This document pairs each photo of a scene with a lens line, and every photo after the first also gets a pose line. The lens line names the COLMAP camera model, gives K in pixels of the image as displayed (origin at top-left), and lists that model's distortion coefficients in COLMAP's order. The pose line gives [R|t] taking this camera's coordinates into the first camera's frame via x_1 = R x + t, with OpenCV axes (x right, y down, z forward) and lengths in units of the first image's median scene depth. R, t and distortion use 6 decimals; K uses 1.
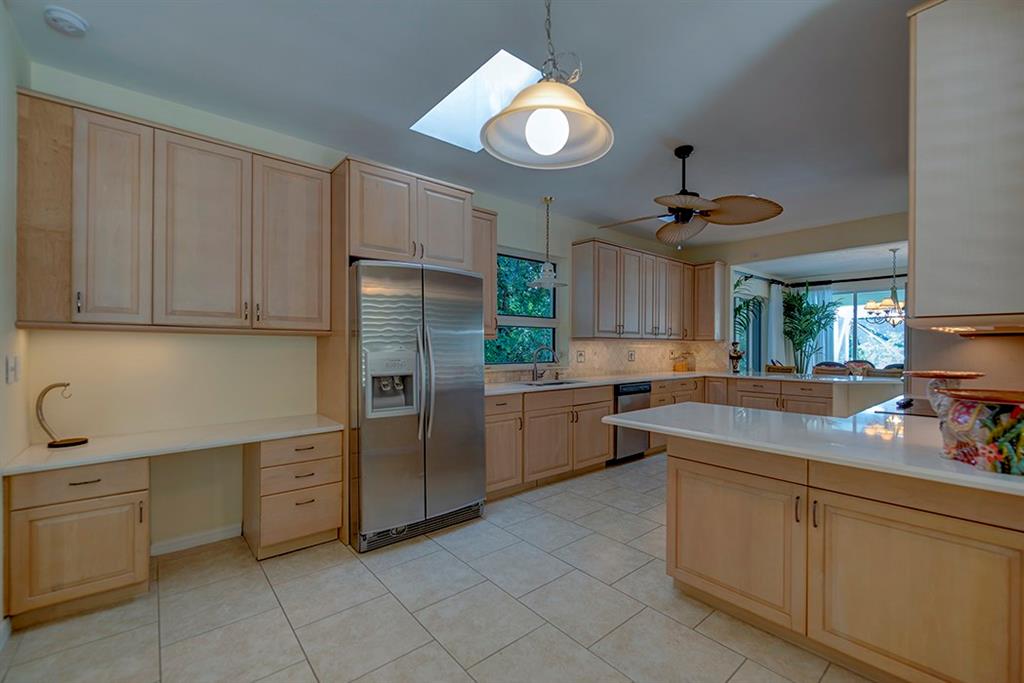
lens RADIAL K [[427.9, 0, 504.1], [0, 427.9, 346.0], [0, 0, 1]] dist [0.000753, -0.000114]
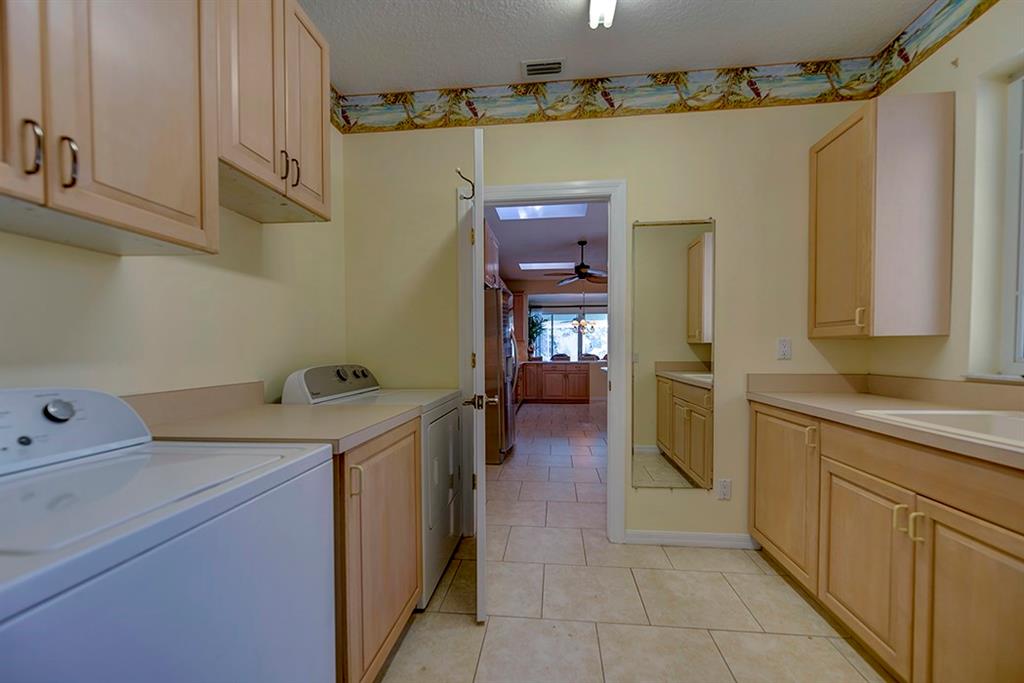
lens RADIAL K [[407.9, 0, 512.9], [0, 407.9, 351.0], [0, 0, 1]] dist [0.002865, -0.000304]
pose [[0.708333, -0.000211, 0.705878, -0.688321], [-0.005521, 0.999968, 0.005838, 0.019145], [-0.705857, -0.008033, 0.708309, -0.056779]]
